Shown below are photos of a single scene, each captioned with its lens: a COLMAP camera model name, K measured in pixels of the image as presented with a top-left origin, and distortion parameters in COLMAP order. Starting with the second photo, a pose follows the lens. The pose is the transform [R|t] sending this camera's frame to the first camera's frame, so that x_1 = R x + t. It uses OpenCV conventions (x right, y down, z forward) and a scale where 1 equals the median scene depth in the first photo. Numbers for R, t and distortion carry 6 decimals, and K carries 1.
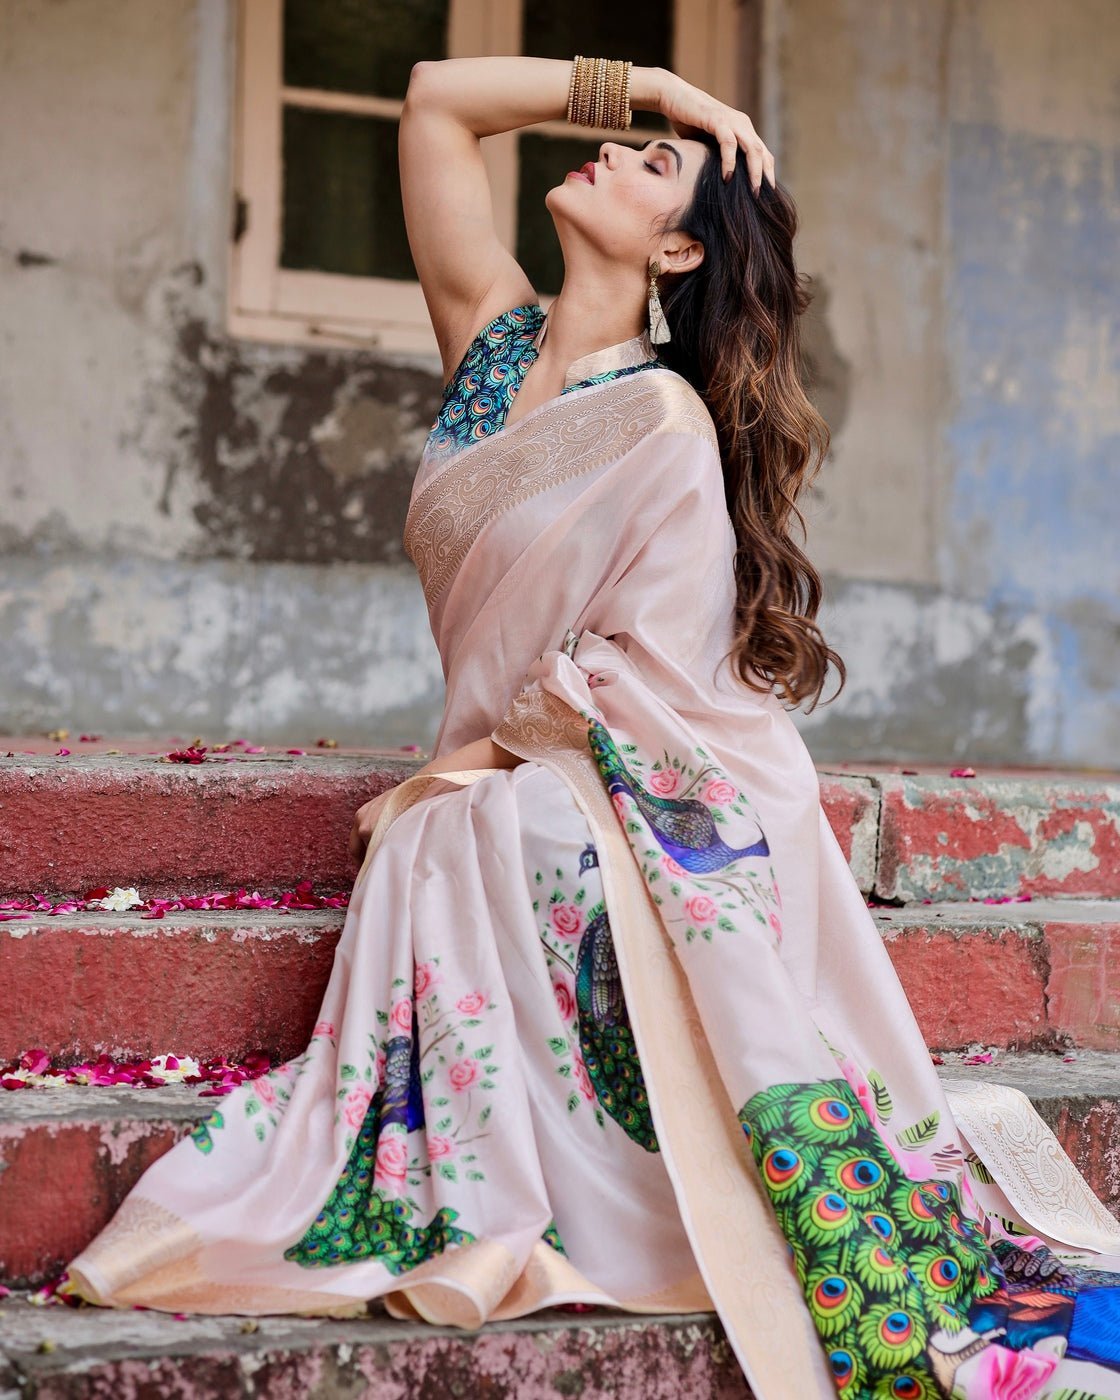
lens RADIAL K [[3936.0, 0, 597.8], [0, 3936.0, 666.1], [0, 0, 1]] dist [0.433006, -0.785139]
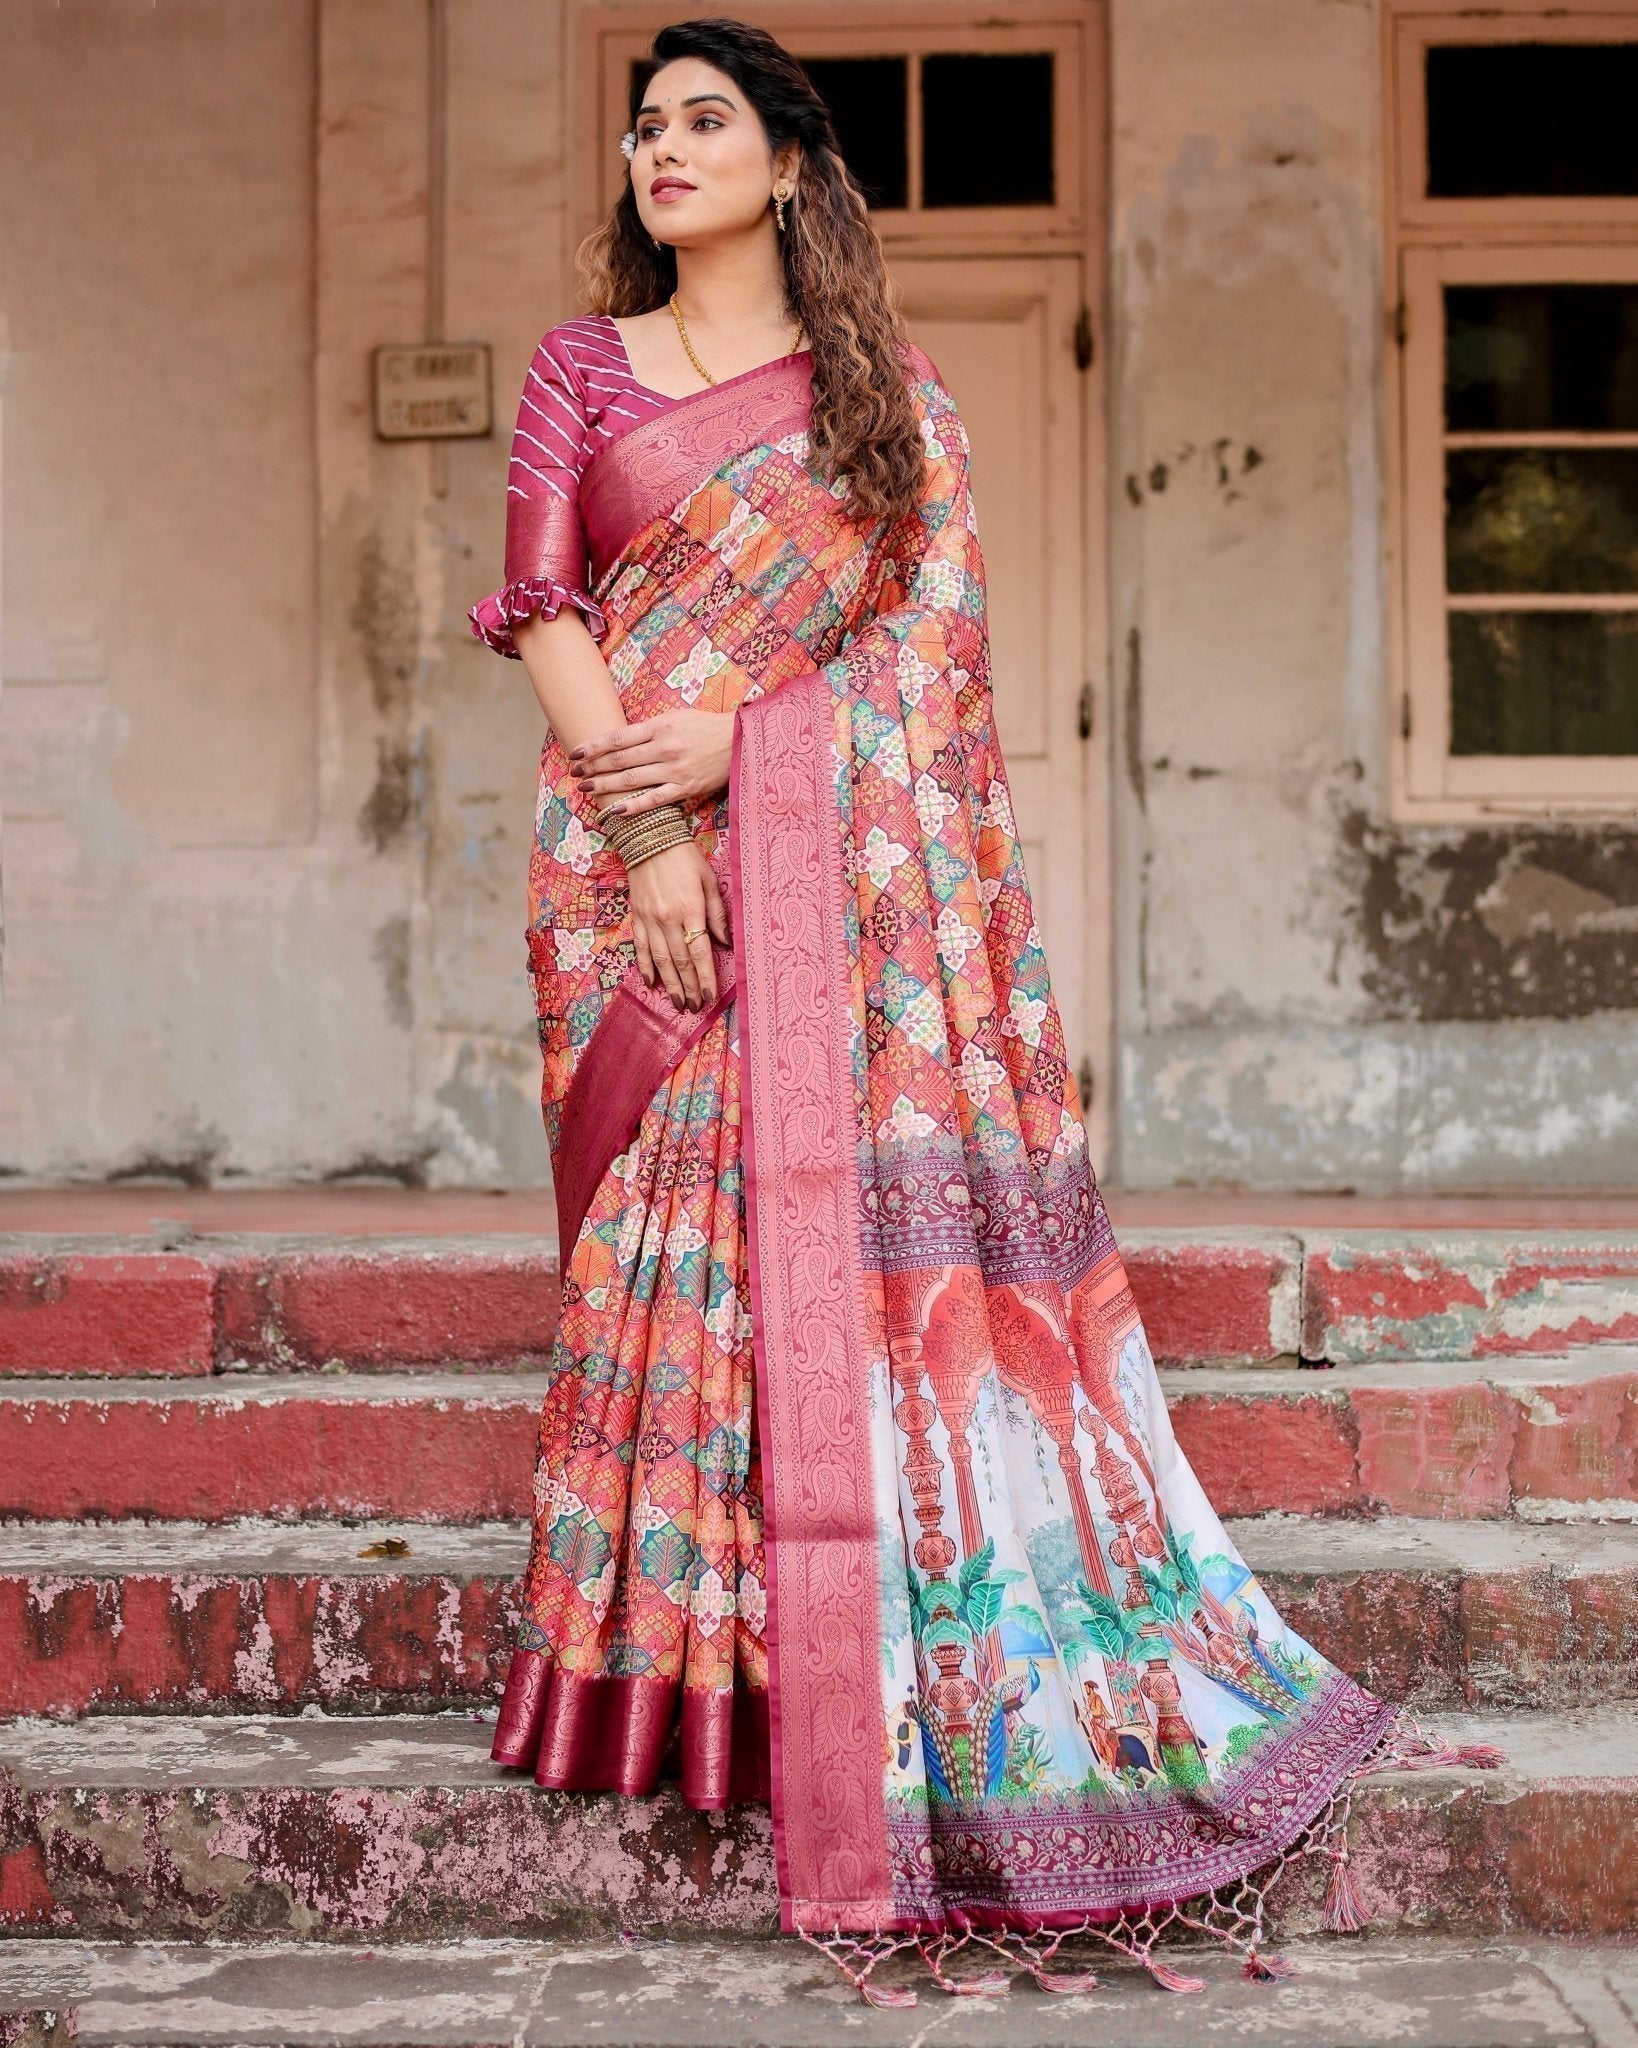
lens RADIAL K [[3281.4, 0, 855.7], [0, 3281.4, 966.7], [0, 0, 1]] dist [0.024463, -0.148868]
pose [[0.856384, -0.059040, -0.512952, 0.411374], [0.039653, 0.998028, -0.048669, -0.005644], [0.514814, 0.021339, 0.857036, 0.212628]]
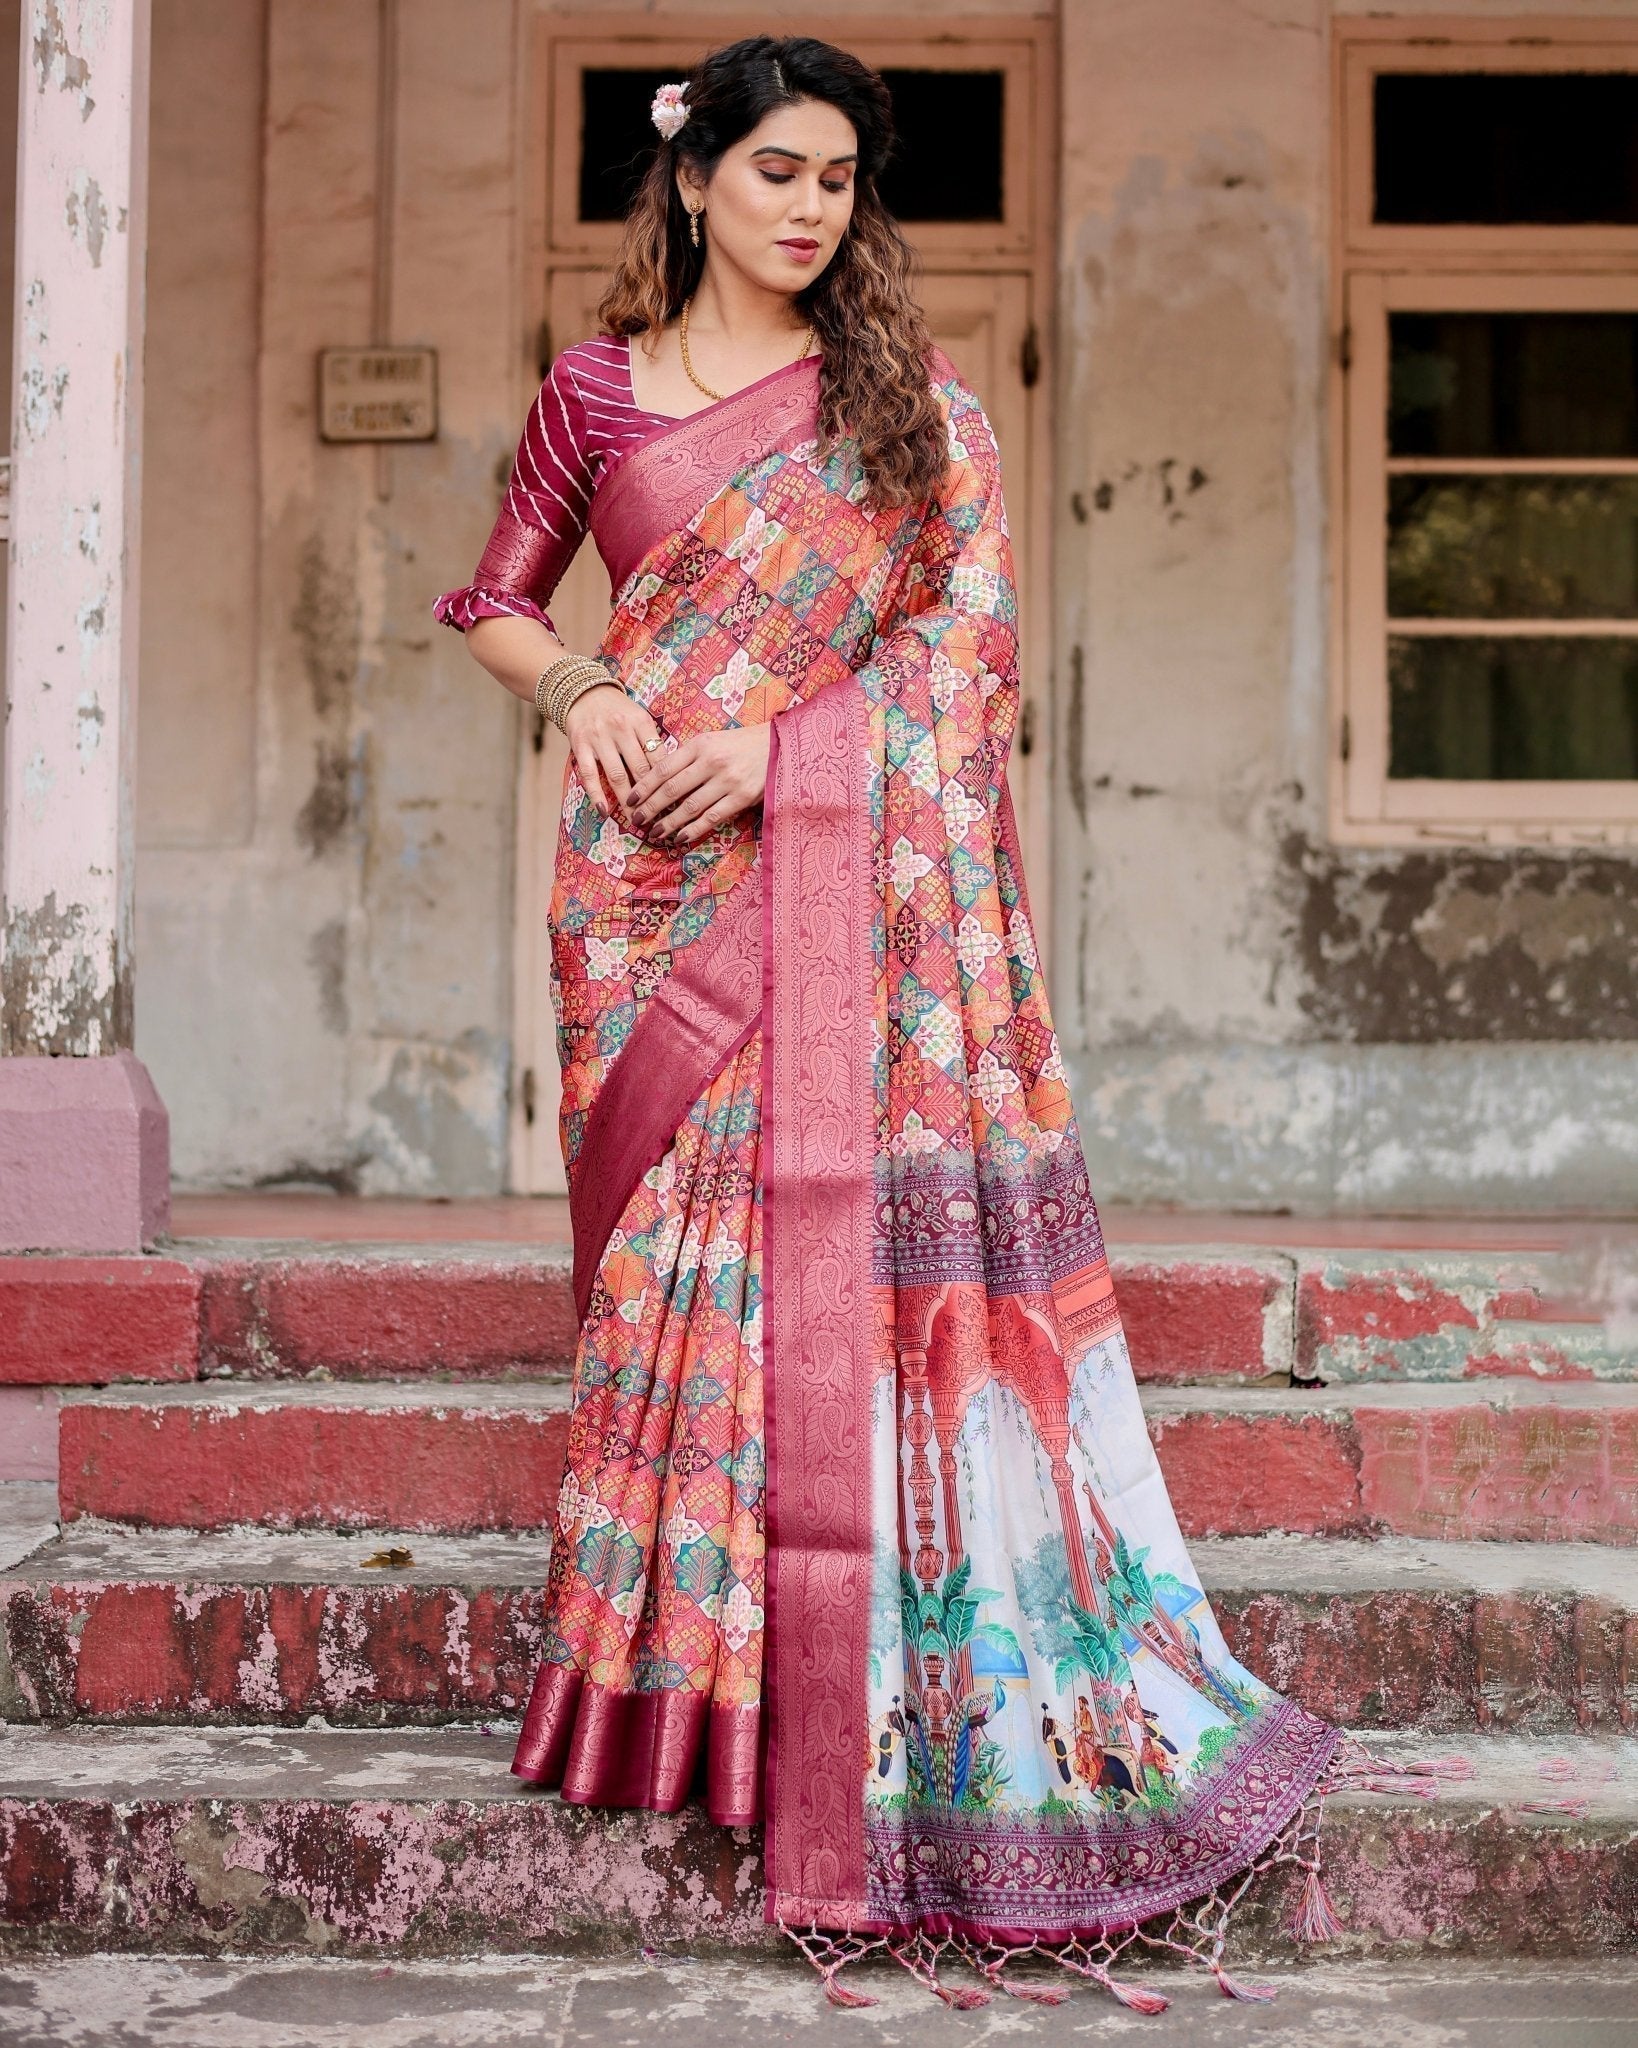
lens RADIAL K [[3279.7, 0, 827.4], [0, 3279.7, 956.3], [0, 0, 1]] dist [0.019906, -0.144486]
pose [[0.873569, -0.048986, -0.484228, 0.379322], [0.025291, 0.998147, -0.055351, -0.005987], [0.486042, 0.036106, 0.873189, 0.199169]]
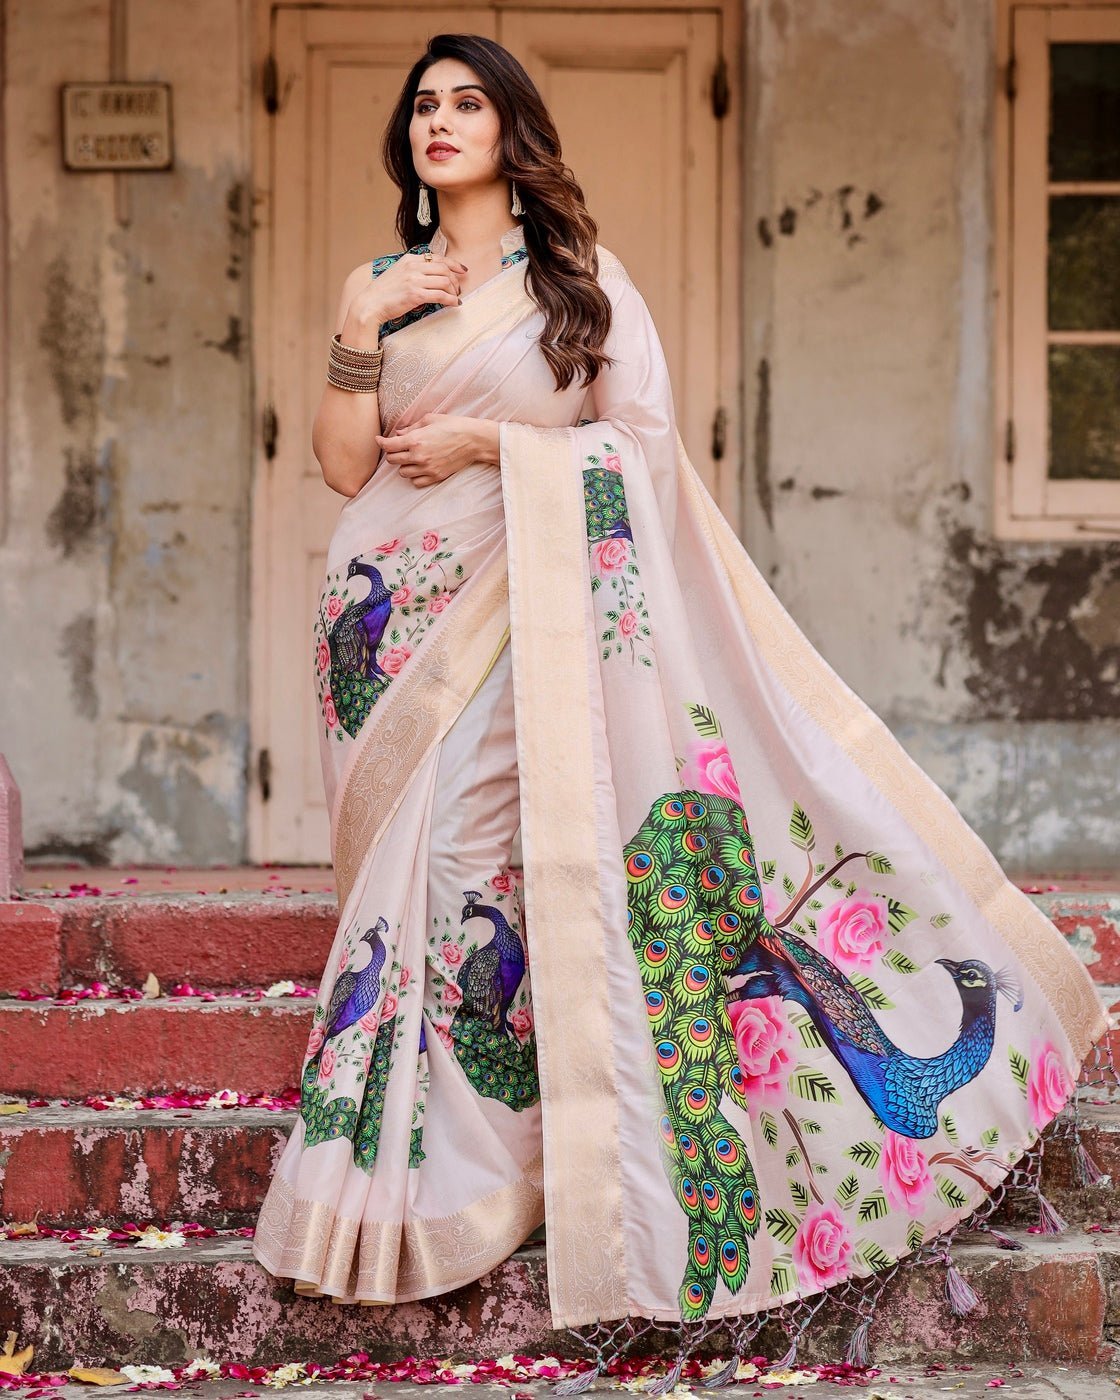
lens RADIAL K [[3957.3, 0, 642.5], [0, 3957.3, 666.5], [0, 0, 1]] dist [0.374134, -1.220585]
pose [[0.886450, -0.045821, -0.460550, 0.619025], [0.032175, 0.998781, -0.037441, -0.001741], [0.461704, 0.018372, 0.886844, -0.237214]]
